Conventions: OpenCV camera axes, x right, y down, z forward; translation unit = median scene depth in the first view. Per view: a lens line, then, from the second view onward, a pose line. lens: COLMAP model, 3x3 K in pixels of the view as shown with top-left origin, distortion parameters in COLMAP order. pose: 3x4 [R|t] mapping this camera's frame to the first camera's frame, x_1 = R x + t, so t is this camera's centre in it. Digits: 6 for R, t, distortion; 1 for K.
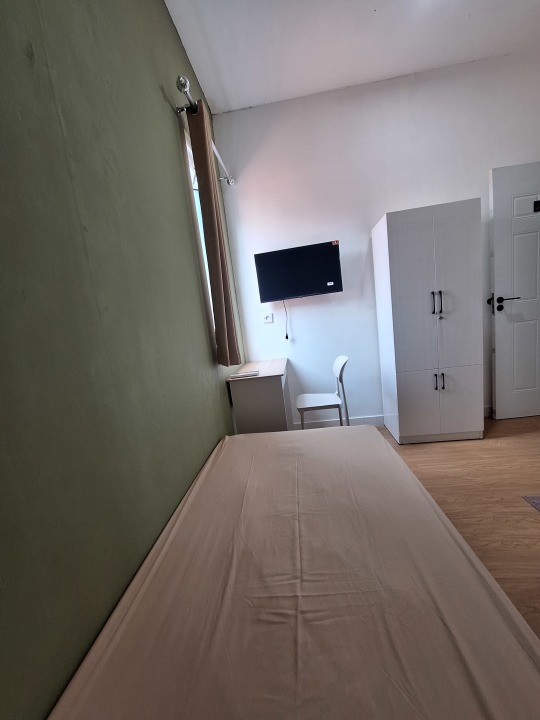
lens RADIAL K [[283.3, 0, 265.6], [0, 283.3, 359.0], [0, 0, 1]] dist [-0.001943, 0.000261]
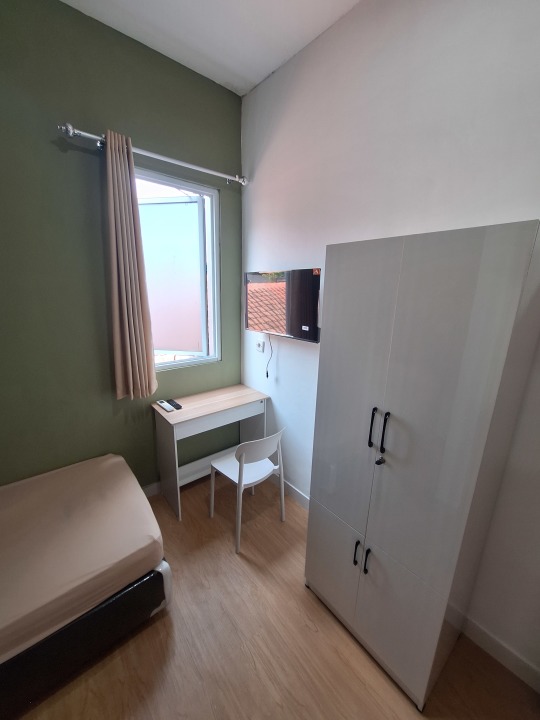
lens RADIAL K [[283.3, 0, 265.6], [0, 283.3, 359.0], [0, 0, 1]] dist [-0.001943, 0.000261]
pose [[0.705703, 0.306208, -0.638921, 0.673552], [-0.209218, 0.951634, 0.224991, -0.352917], [0.676913, -0.025103, 0.735635, 0.444152]]
